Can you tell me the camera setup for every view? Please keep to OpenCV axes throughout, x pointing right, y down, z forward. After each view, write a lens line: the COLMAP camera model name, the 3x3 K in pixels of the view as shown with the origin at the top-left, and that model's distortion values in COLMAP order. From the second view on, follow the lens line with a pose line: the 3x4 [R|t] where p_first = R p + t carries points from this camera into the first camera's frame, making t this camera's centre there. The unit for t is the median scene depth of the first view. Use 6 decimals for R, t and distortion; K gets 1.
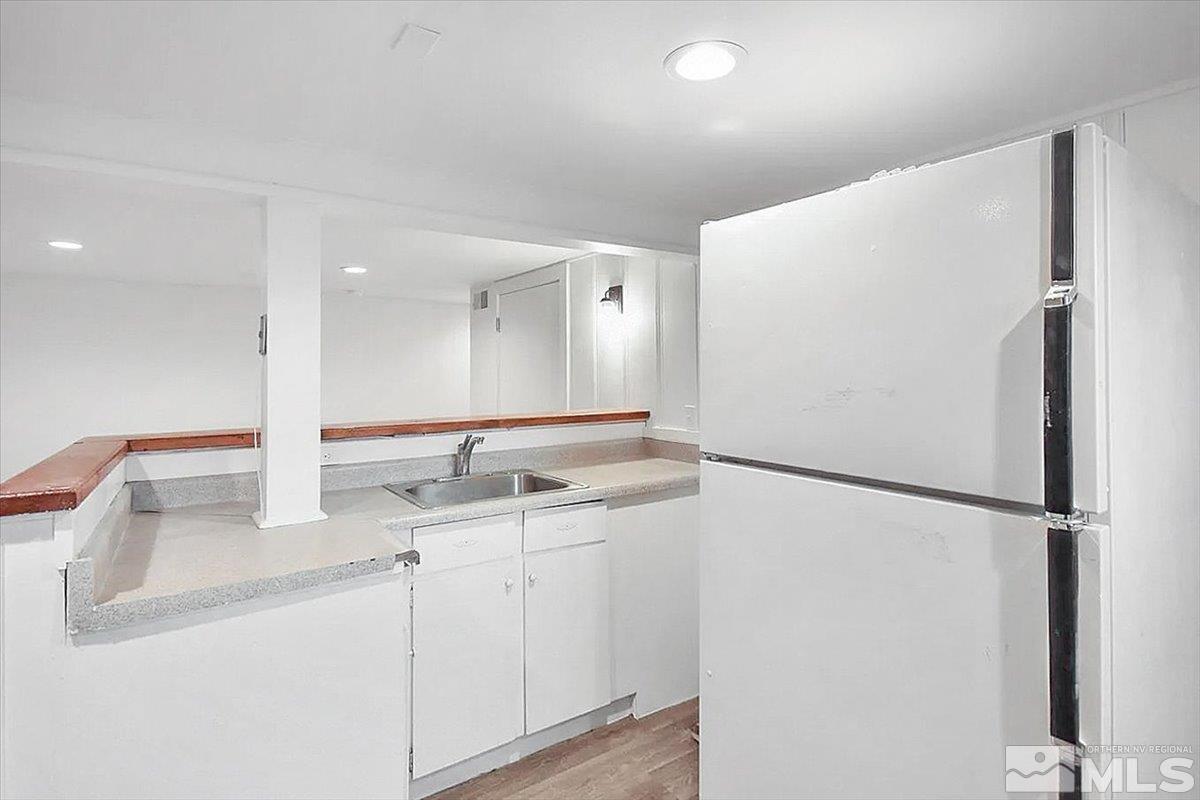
lens RADIAL K [[604.9, 0, 602.0], [0, 604.9, 357.3], [0, 0, 1]] dist [-0.000725, -0.000239]
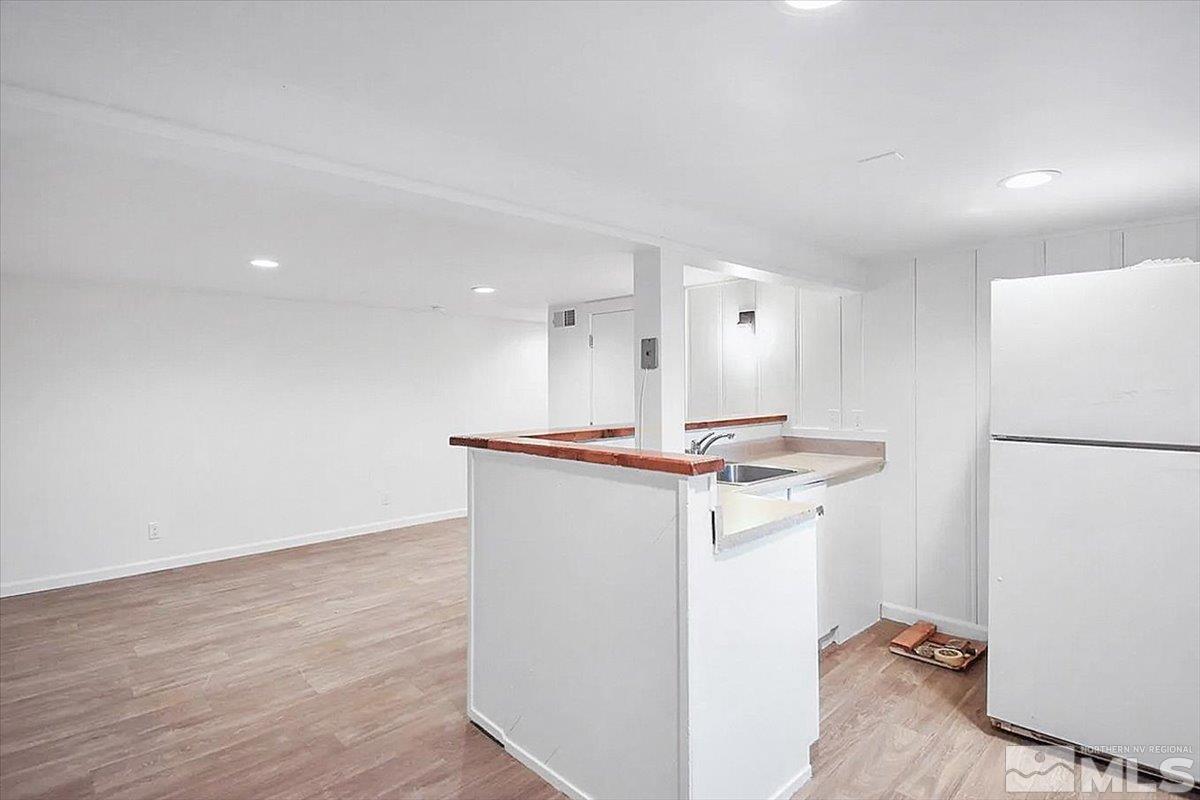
lens RADIAL K [[613.4, 0, 598.6], [0, 613.4, 373.8], [0, 0, 1]] dist [-0.053509, -0.000823]
pose [[0.984792, 0.002289, 0.173723, -0.507711], [-0.002396, 0.999997, 0.000407, 0.006552], [-0.173721, -0.000817, 0.984795, -0.146230]]
